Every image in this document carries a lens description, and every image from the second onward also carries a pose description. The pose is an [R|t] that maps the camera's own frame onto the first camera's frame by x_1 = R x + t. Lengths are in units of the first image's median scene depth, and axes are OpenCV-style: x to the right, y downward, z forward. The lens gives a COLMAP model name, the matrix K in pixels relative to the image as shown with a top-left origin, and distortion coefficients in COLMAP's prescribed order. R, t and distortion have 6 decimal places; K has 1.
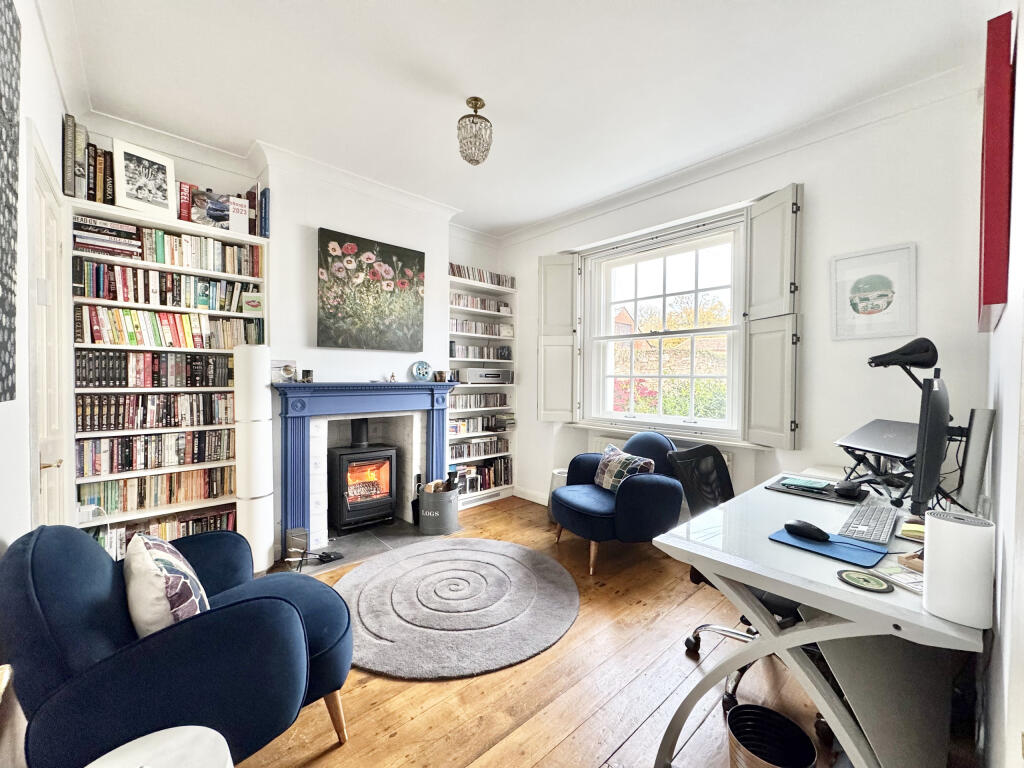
lens RADIAL K [[405.5, 0, 511.9], [0, 405.5, 382.5], [0, 0, 1]] dist [0.014185, -0.000047]
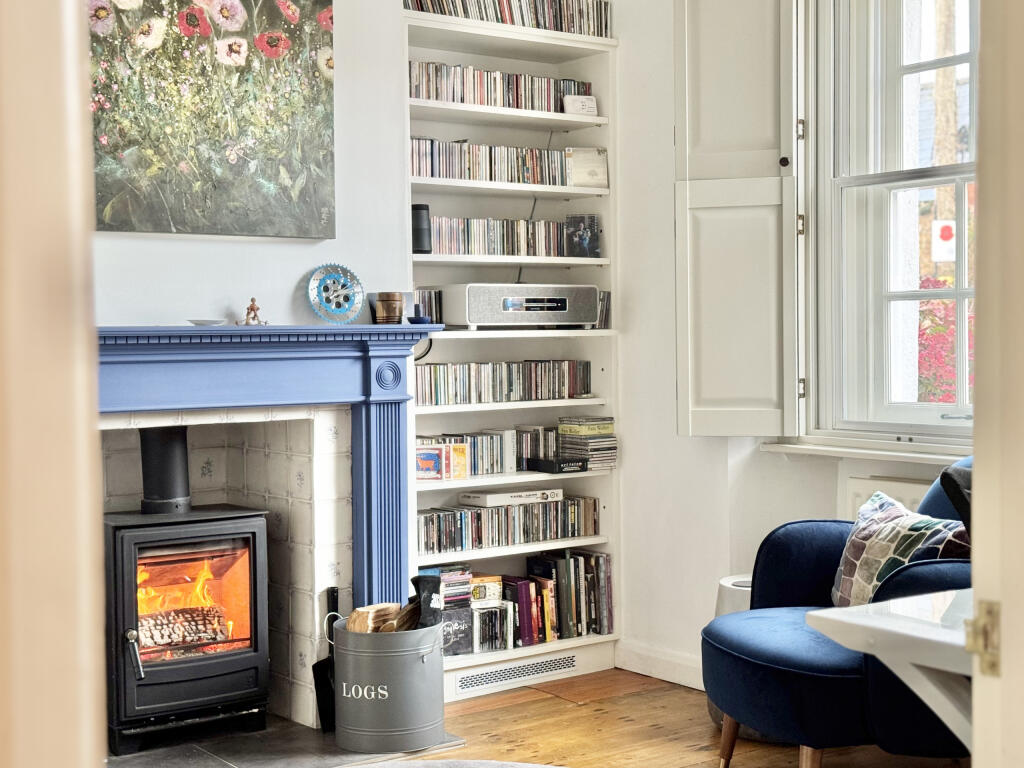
lens RADIAL K [[1439.0, 0, 512.6], [0, 1439.0, 384.1], [0, 0, 1]] dist [0.126097, 0.000000]
pose [[0.994030, -0.018409, -0.107542, 0.060170], [0.020858, 0.999547, 0.021690, 0.024839], [0.107094, -0.023804, 0.993964, -0.208984]]
